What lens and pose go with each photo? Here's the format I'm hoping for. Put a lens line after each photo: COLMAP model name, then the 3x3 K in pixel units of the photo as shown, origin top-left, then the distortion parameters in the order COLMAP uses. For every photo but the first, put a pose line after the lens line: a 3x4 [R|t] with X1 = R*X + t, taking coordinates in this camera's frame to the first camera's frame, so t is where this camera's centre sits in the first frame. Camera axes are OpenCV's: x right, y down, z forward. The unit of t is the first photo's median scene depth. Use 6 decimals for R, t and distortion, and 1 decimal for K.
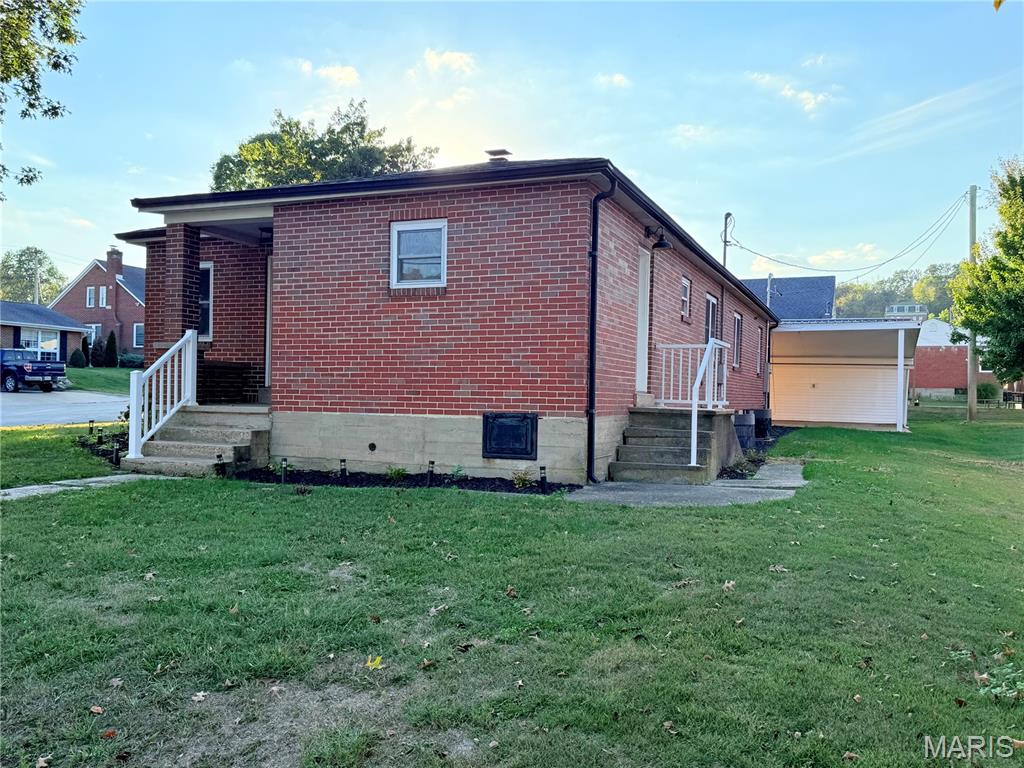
lens RADIAL K [[844.7, 0, 513.4], [0, 844.7, 390.3], [0, 0, 1]] dist [0.078464, -0.004603]
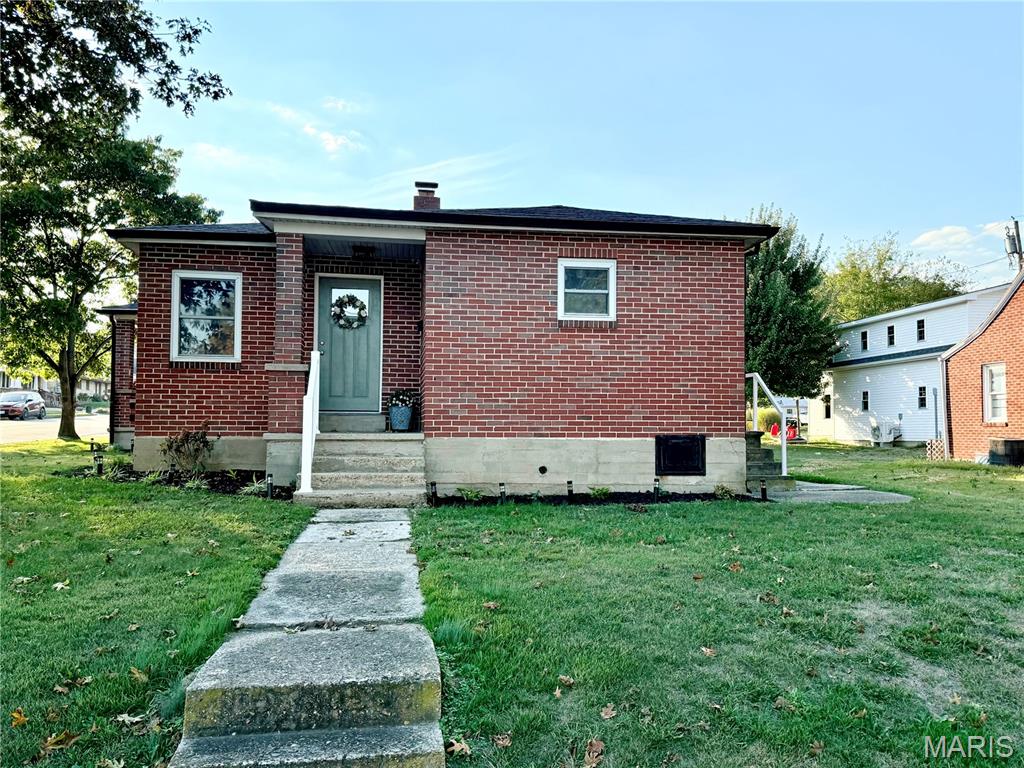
lens RADIAL K [[844.7, 0, 512.1], [0, 844.7, 381.3], [0, 0, 1]] dist [0.078464, -0.004603]
pose [[0.865884, 0.014571, 0.500033, -0.740533], [0.004201, 0.999329, -0.036396, -0.004463], [-0.500228, 0.033615, 0.865241, 0.116192]]
